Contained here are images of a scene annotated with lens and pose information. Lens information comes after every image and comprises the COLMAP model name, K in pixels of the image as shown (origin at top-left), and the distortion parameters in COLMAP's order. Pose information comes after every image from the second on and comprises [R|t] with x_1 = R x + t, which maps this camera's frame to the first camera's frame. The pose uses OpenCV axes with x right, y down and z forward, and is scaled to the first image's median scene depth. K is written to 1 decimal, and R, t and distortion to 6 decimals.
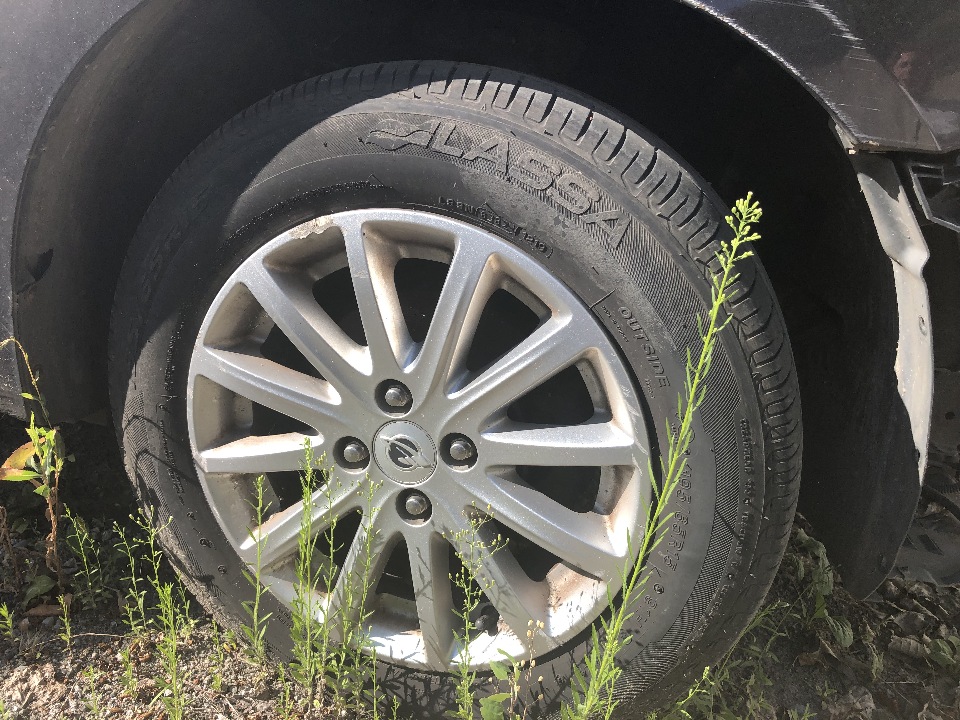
lens RADIAL K [[775.0, 0, 481.1], [0, 775.0, 365.2], [0, 0, 1]] dist [0.039460, 0.007038]
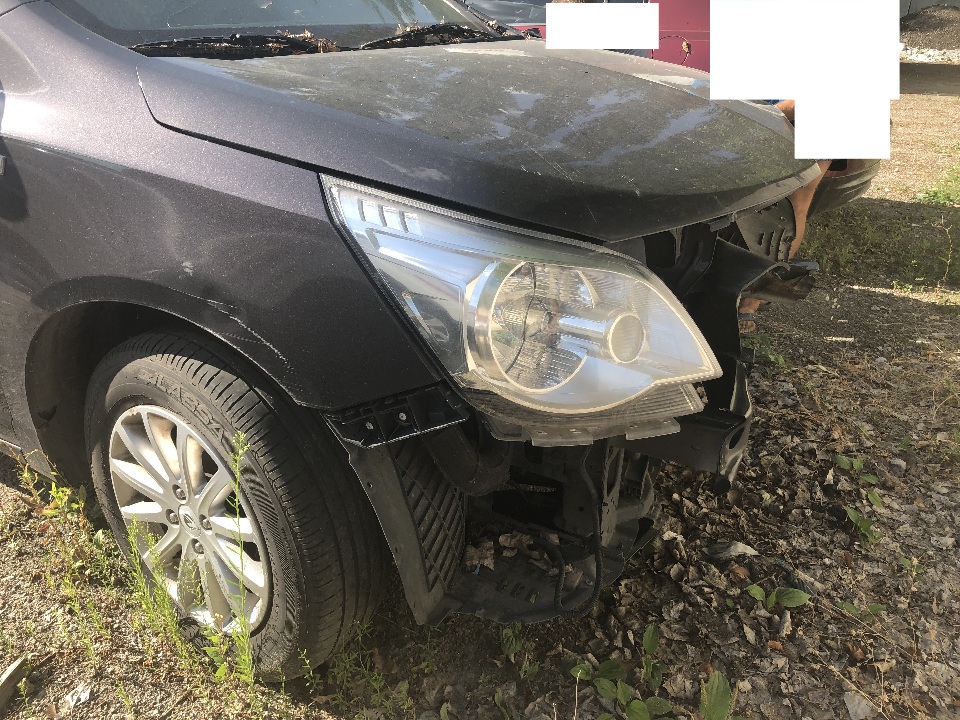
lens RADIAL K [[775.0, 0, 479.2], [0, 775.0, 357.6], [0, 0, 1]] dist [0.039460, 0.007038]
pose [[0.941830, 0.005624, -0.336042, 1.288140], [0.015659, 0.998040, 0.060591, -0.416874], [0.335724, -0.062329, 0.939896, -0.589950]]
